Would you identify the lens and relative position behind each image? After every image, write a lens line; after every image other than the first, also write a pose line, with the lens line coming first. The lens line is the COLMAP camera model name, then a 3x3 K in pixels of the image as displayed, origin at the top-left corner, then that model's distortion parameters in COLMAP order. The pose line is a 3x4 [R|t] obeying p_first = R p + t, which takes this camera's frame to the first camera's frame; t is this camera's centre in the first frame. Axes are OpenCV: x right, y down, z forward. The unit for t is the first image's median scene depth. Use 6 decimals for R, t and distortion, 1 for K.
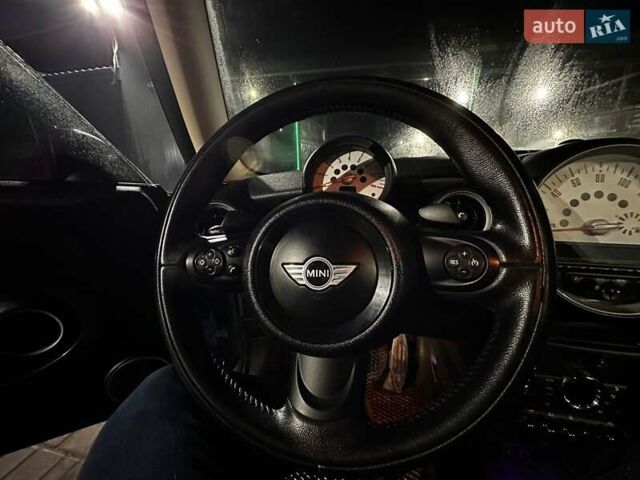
lens RADIAL K [[257.4, 0, 320.0], [0, 257.4, 240.0], [0, 0, 1]] dist [0.000551, -0.000072]
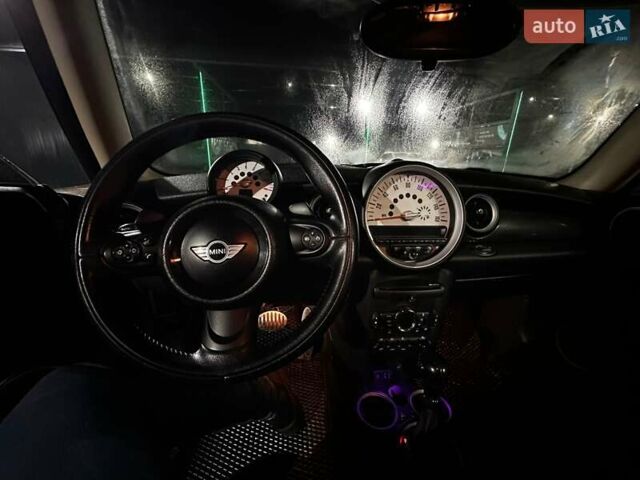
lens RADIAL K [[257.4, 0, 320.0], [0, 257.4, 240.0], [0, 0, 1]] dist [0.000551, -0.000072]
pose [[0.952974, -0.055623, 0.297902, 0.071556], [0.052276, 0.998448, 0.019196, 0.041034], [-0.298508, -0.002720, 0.954403, -0.358967]]
